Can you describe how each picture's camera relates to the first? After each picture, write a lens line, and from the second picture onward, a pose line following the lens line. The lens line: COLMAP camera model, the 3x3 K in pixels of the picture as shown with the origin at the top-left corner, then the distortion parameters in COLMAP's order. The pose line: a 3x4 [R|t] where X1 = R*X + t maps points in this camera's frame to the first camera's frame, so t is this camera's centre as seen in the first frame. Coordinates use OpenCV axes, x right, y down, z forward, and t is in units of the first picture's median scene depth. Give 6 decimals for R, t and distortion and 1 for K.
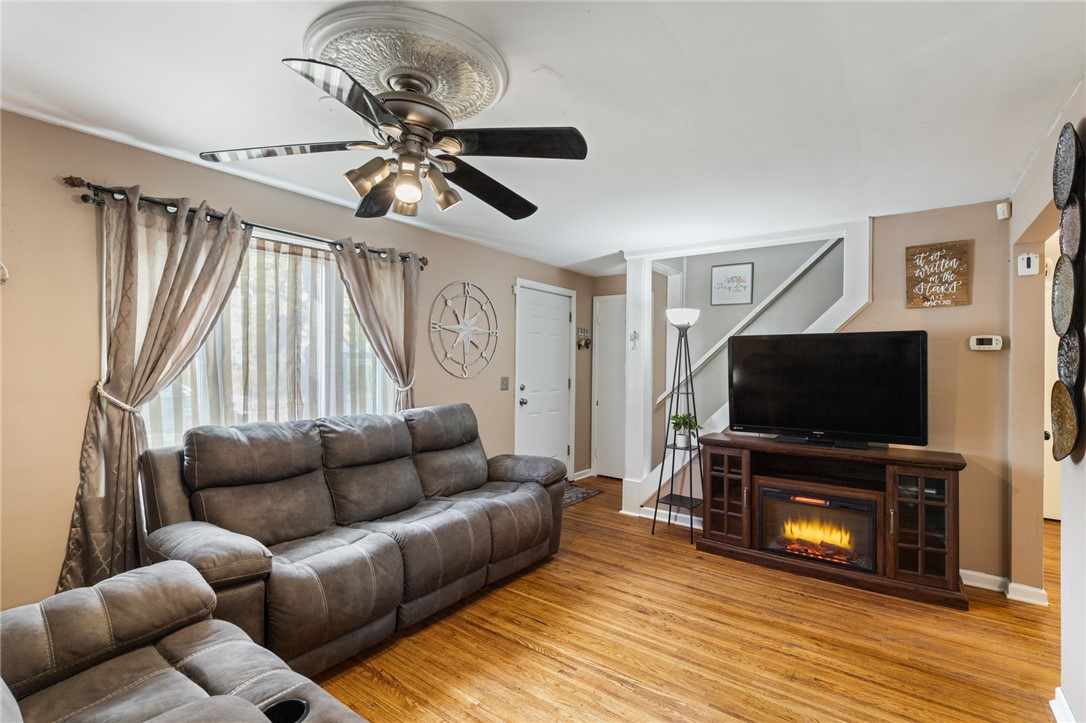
lens RADIAL K [[497.8, 0, 525.0], [0, 497.8, 357.4], [0, 0, 1]] dist [-0.000390, 0.000052]
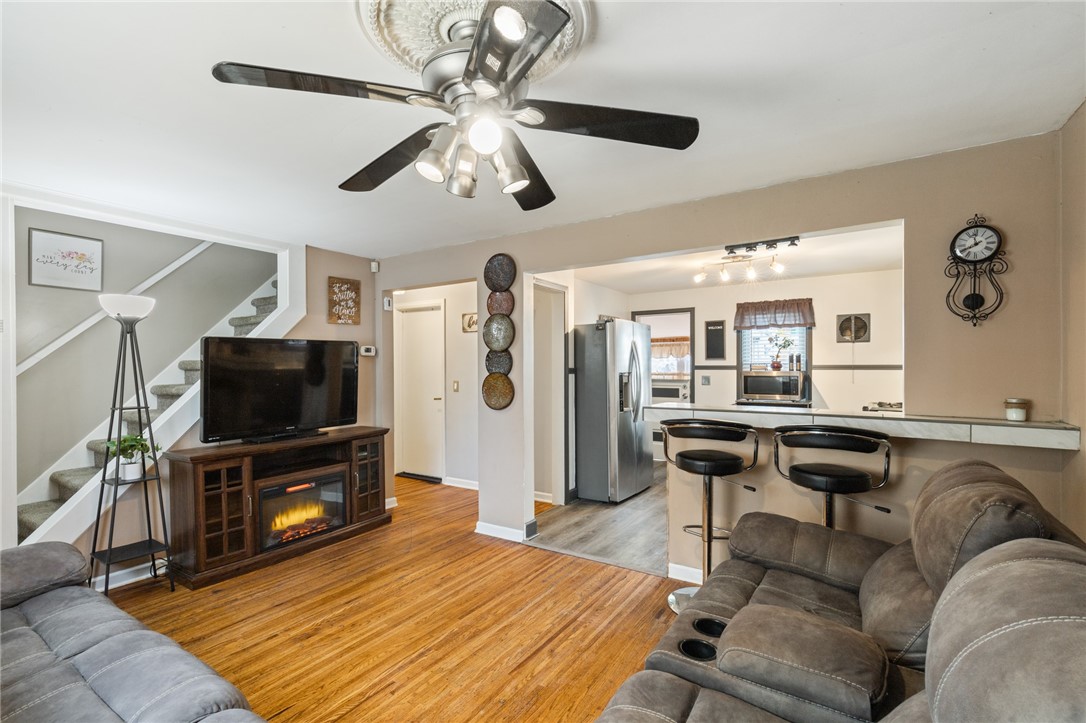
lens RADIAL K [[487.2, 0, 567.9], [0, 487.2, 364.3], [0, 0, 1]] dist [-0.001815, -0.000283]
pose [[-0.094867, -0.010174, 0.995438, -0.655115], [-0.004672, 0.999941, 0.009775, -0.006076], [-0.995479, -0.003723, -0.094909, 0.563329]]
